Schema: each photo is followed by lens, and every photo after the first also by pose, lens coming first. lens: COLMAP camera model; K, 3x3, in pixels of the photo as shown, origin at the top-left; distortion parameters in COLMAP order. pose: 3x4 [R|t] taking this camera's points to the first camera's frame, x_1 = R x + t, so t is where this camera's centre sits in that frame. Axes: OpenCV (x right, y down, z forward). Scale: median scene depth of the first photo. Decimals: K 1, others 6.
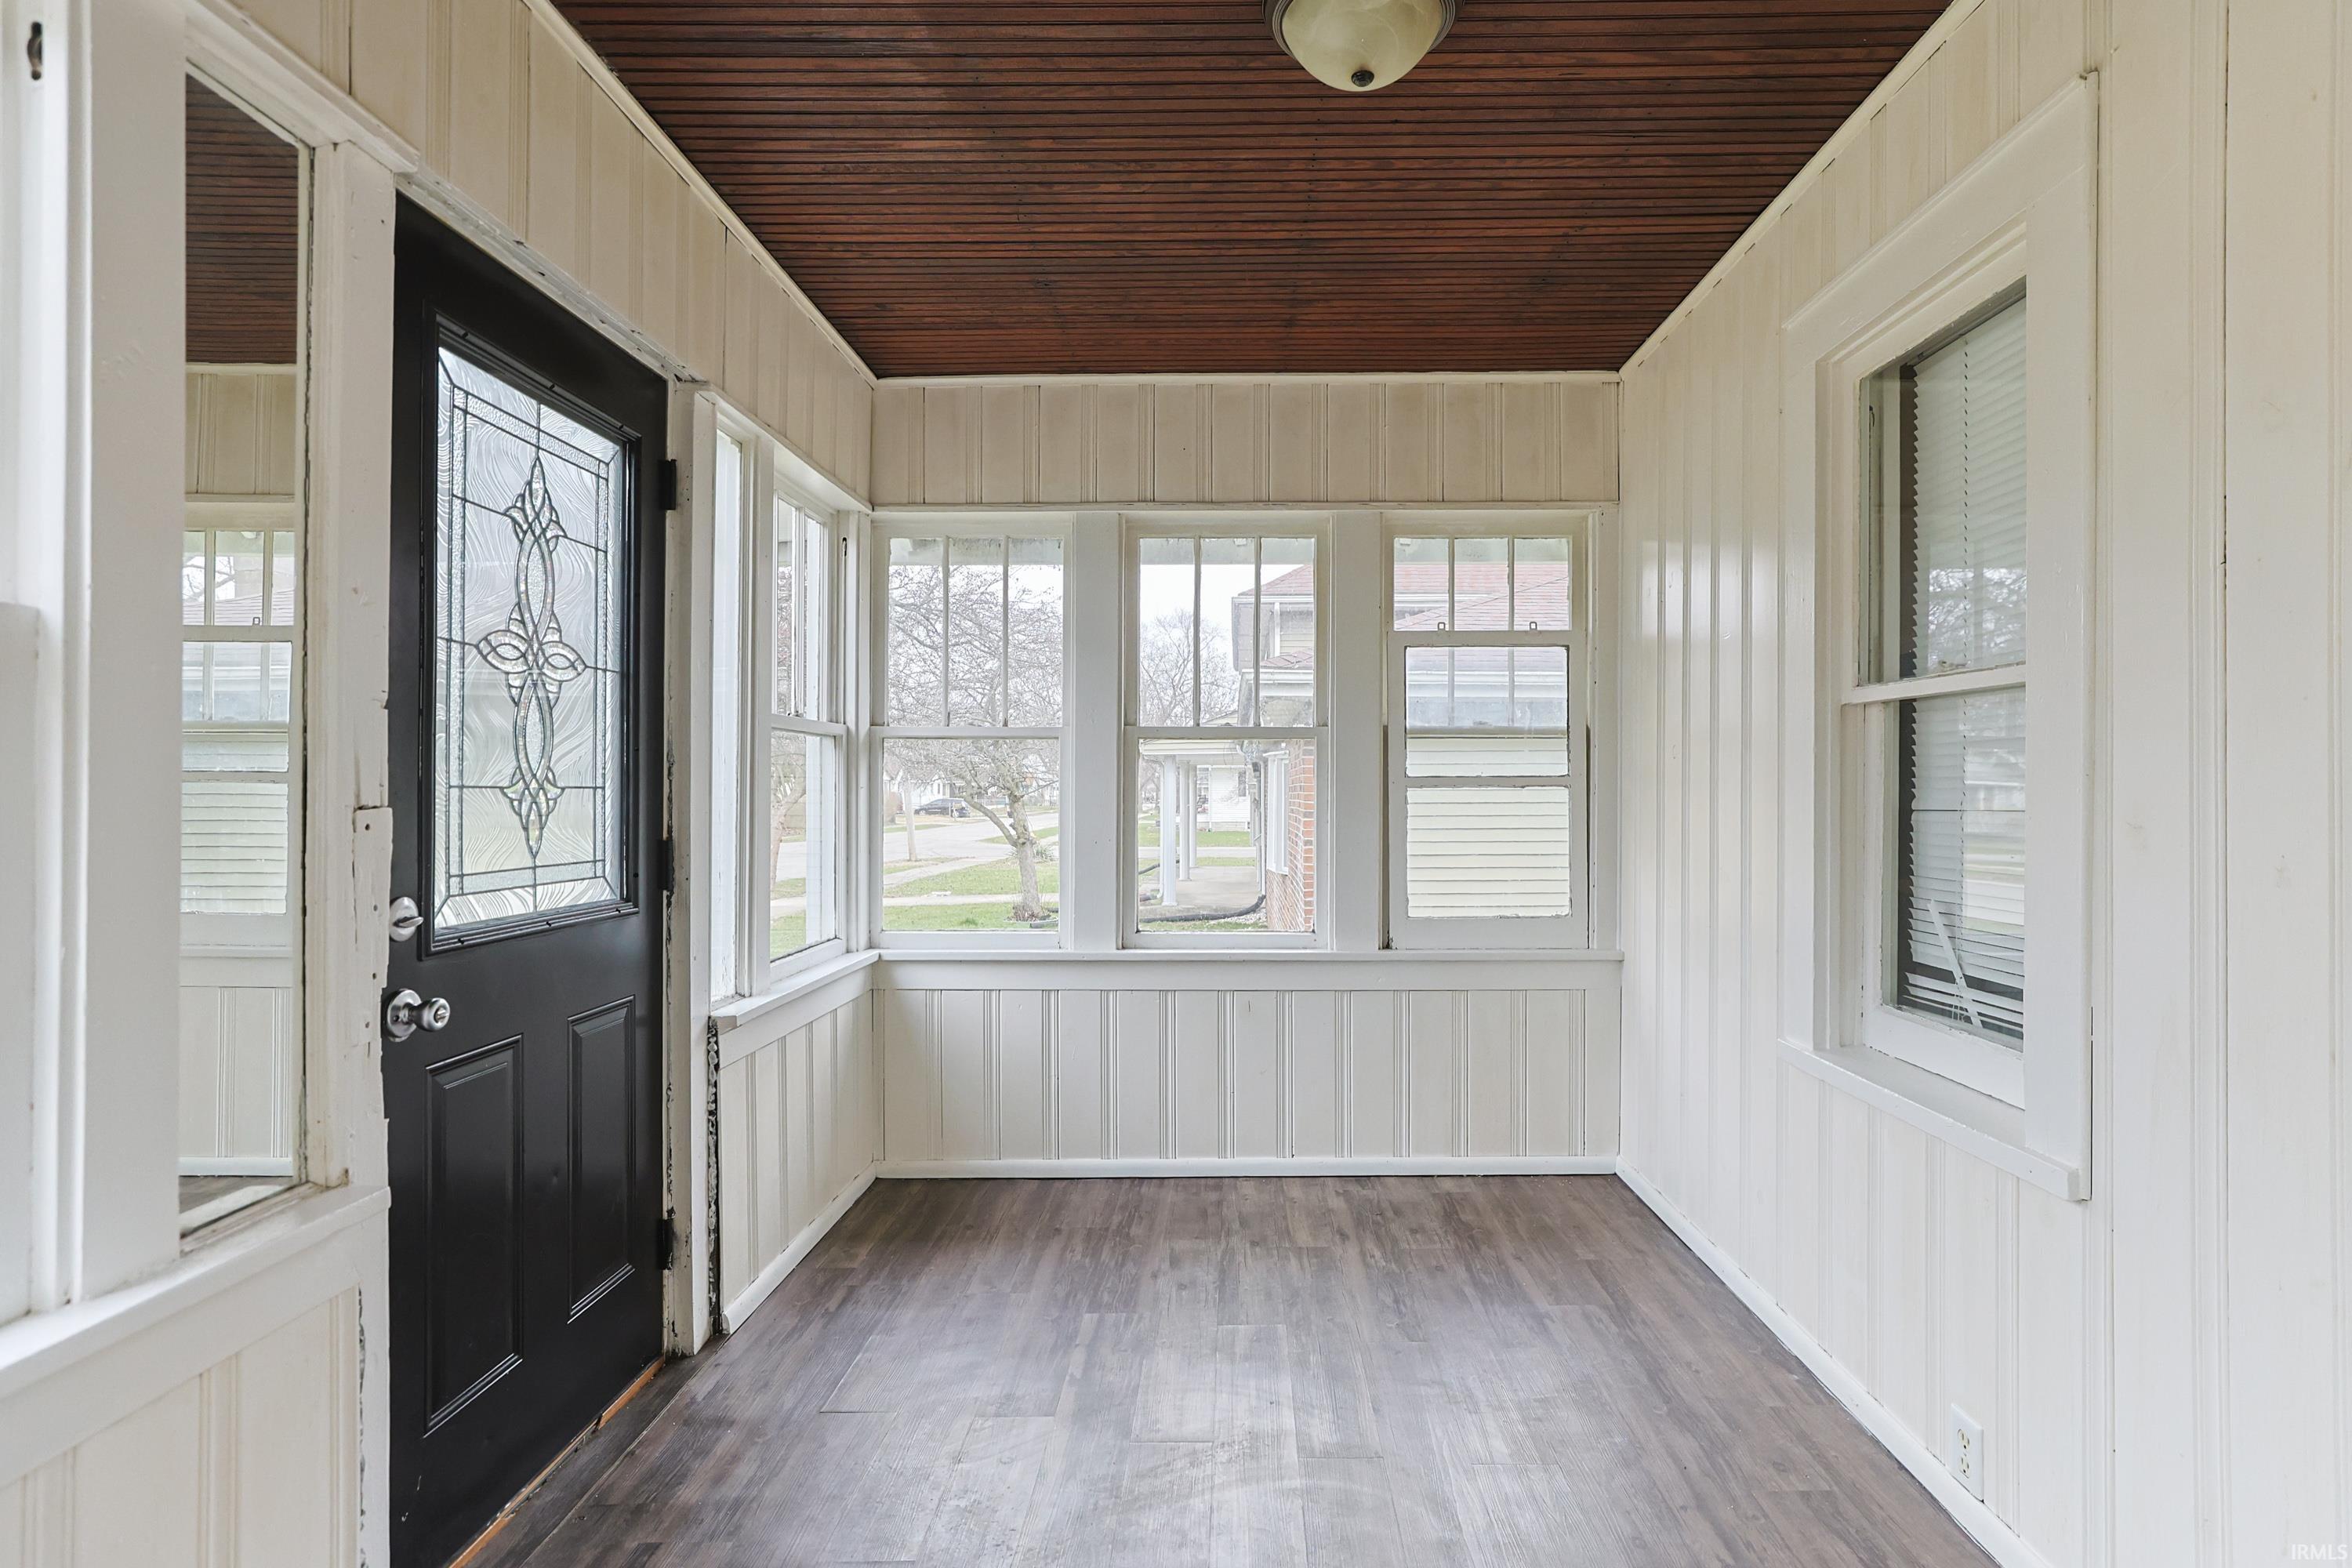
lens RADIAL K [[1130.3, 0, 1168.5], [0, 1130.3, 779.5], [0, 0, 1]] dist [-0.017011, 0.014687]
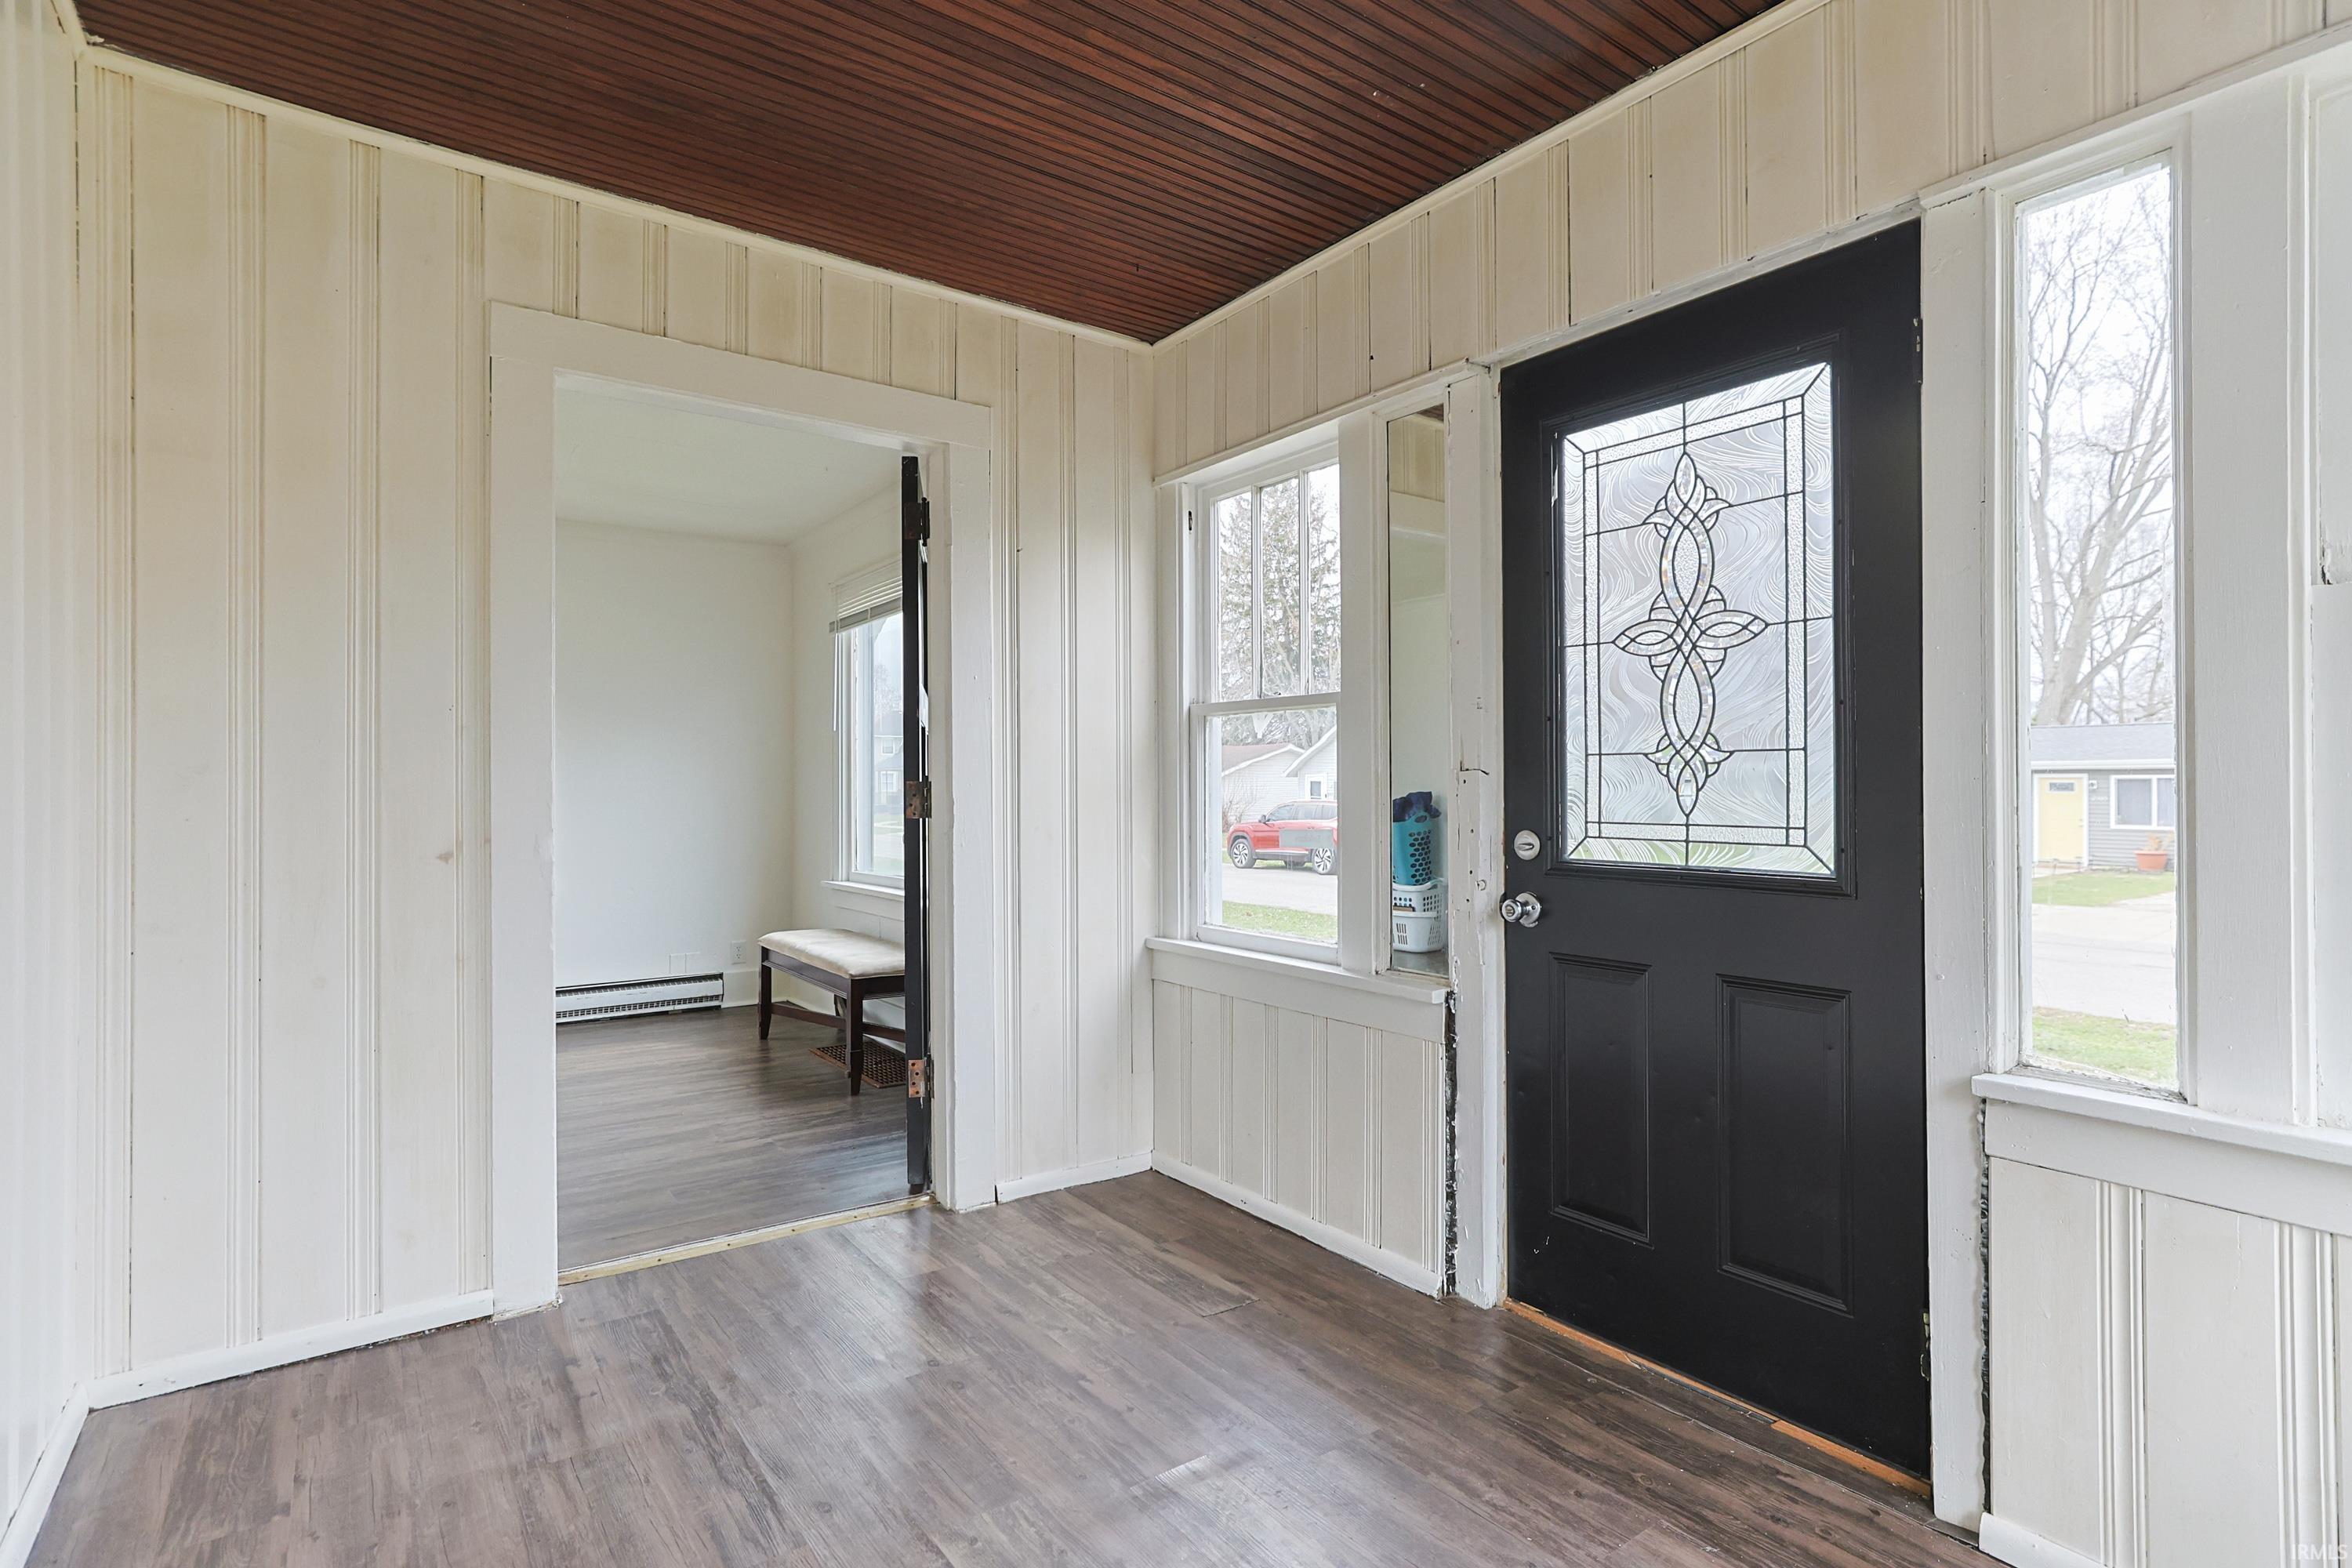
lens RADIAL K [[1130.3, 0, 1168.5], [0, 1130.3, 779.5], [0, 0, 1]] dist [-0.017011, 0.014687]
pose [[-0.783805, -0.007493, -0.620961, 0.523934], [0.000434, 0.999920, -0.012614, 0.047981], [0.621007, -0.010156, -0.783740, 1.577983]]
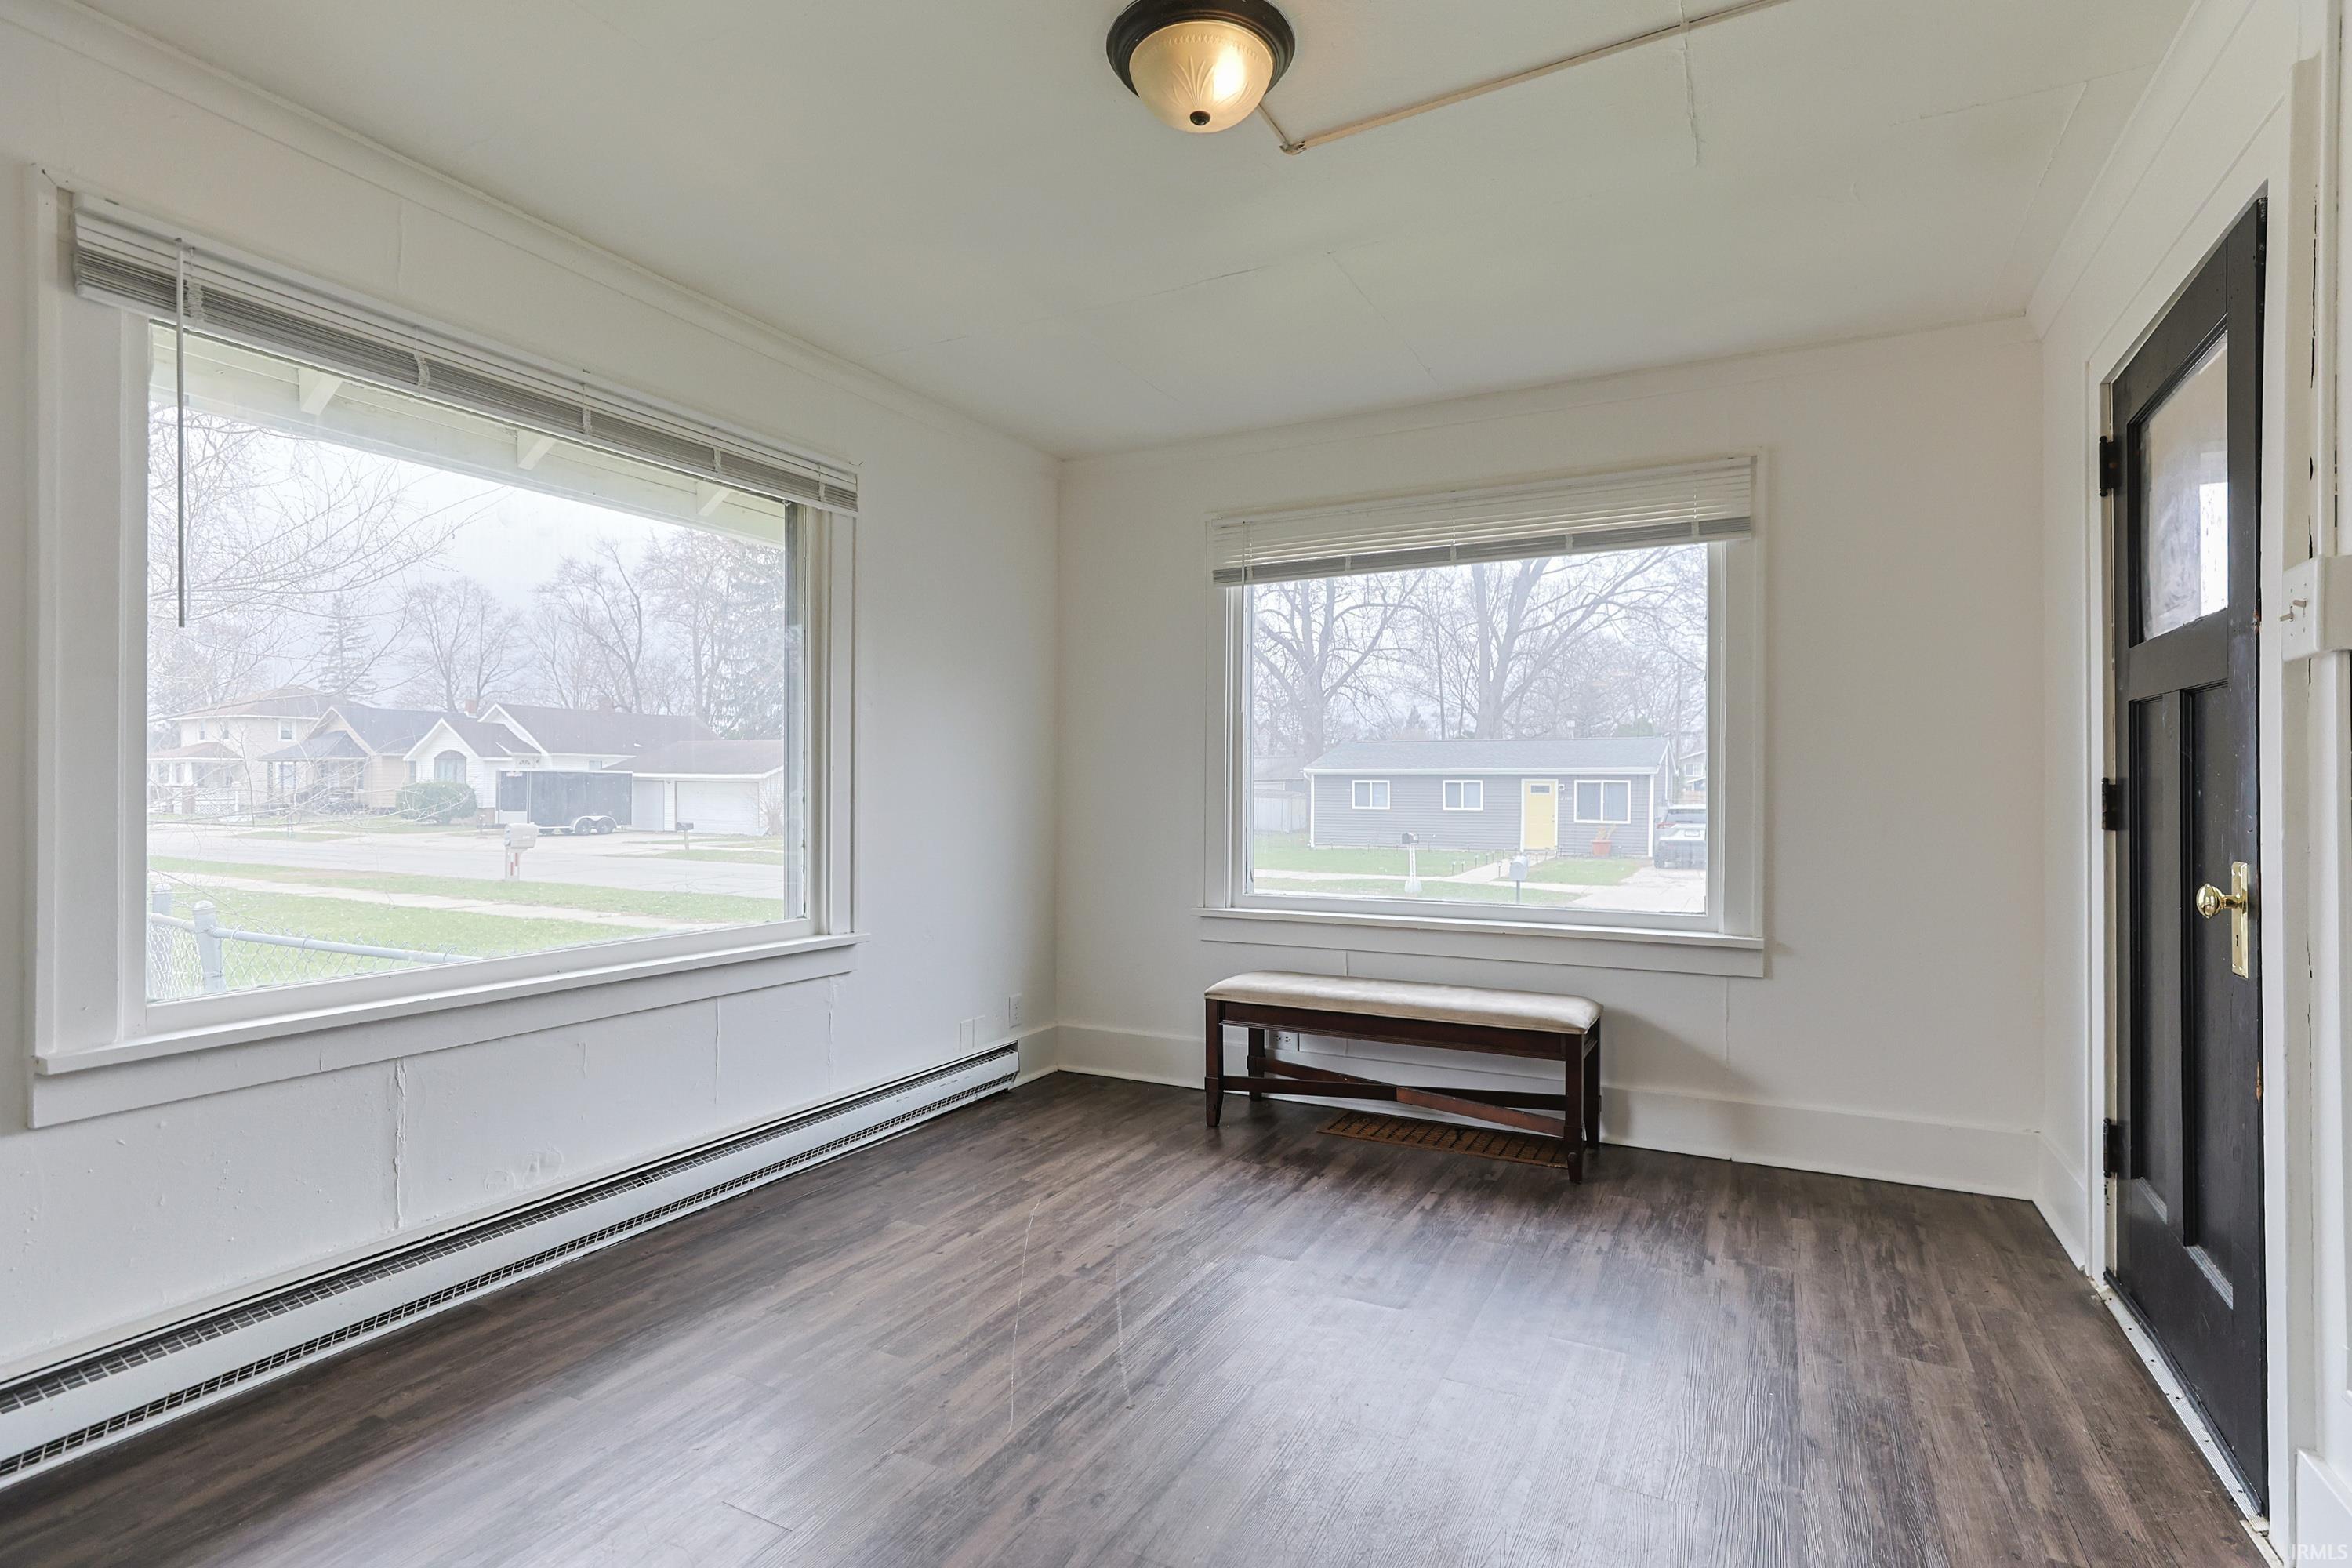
lens RADIAL K [[1130.3, 0, 1168.5], [0, 1130.3, 779.5], [0, 0, 1]] dist [-0.017011, 0.014687]
pose [[-0.433273, -0.011778, -0.901186, 0.573823], [0.002355, 0.999896, -0.014201, 0.048414], [0.901260, -0.008276, -0.433200, 1.471244]]
